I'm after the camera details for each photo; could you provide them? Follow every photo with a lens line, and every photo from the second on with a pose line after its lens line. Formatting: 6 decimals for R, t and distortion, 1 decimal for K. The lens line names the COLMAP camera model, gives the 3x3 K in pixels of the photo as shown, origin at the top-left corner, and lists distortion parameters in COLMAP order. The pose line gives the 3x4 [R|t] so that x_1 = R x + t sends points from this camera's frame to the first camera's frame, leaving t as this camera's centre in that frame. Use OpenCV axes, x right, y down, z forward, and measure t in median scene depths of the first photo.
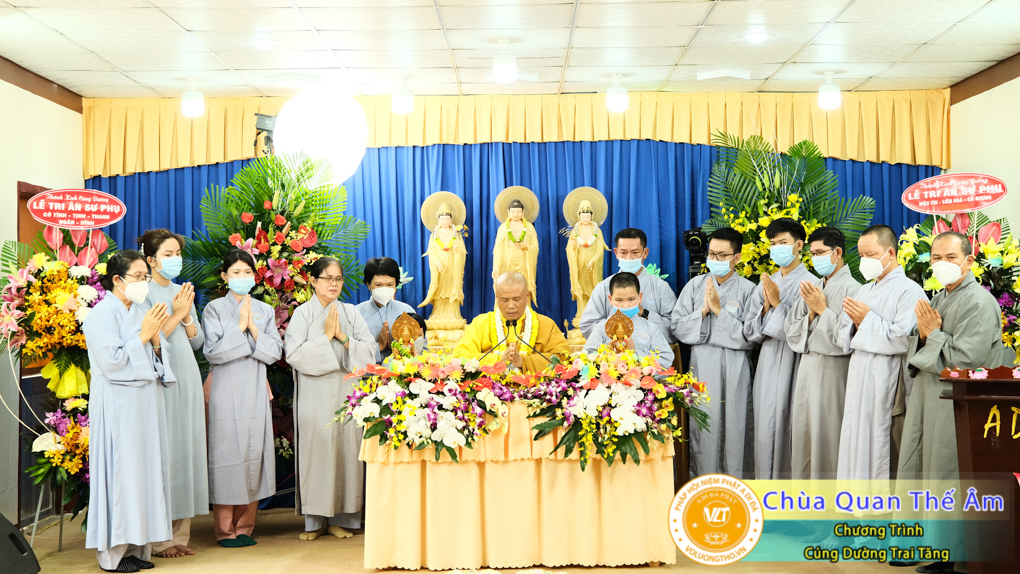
lens RADIAL K [[1561.4, 0, 510.0], [0, 1561.4, 287.0], [0, 0, 1]] dist [-0.023905, -0.015284]
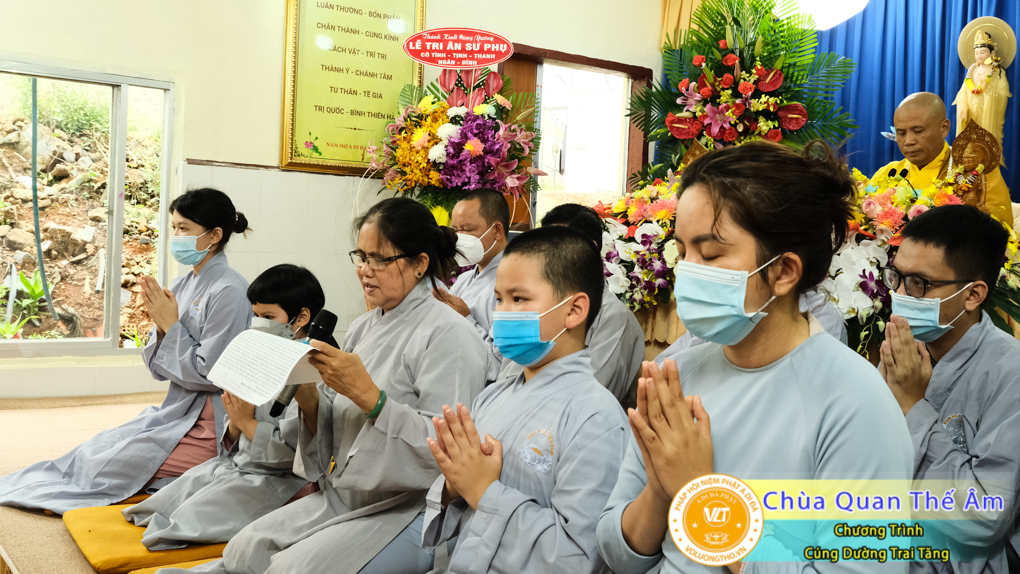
lens RADIAL K [[1068.5, 0, 510.0], [0, 1068.5, 287.0], [0, 0, 1]] dist [-0.016798, -0.008001]
pose [[0.591662, 0.071062, -0.803048, 0.287343], [-0.043866, 0.997470, 0.055947, 0.059579], [0.804992, 0.002124, 0.593282, 0.602398]]
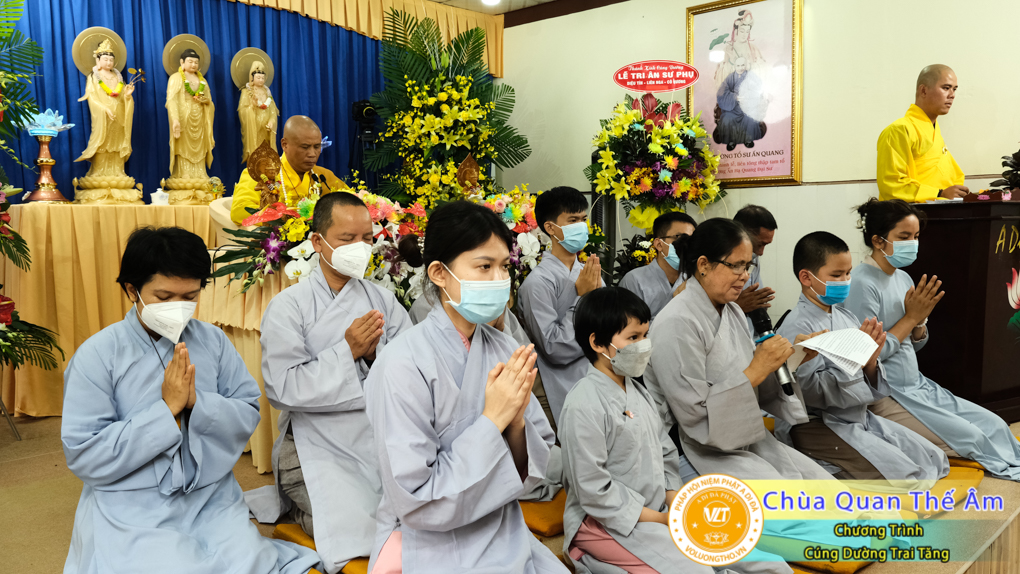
lens RADIAL K [[854.5, 0, 510.0], [0, 854.5, 287.0], [0, 0, 1]] dist [0.006093, 0.001967]
pose [[0.665525, -0.049428, 0.744737, -0.293133], [0.003043, 0.997976, 0.063516, 0.060707], [-0.746369, -0.040006, 0.664329, 0.604484]]
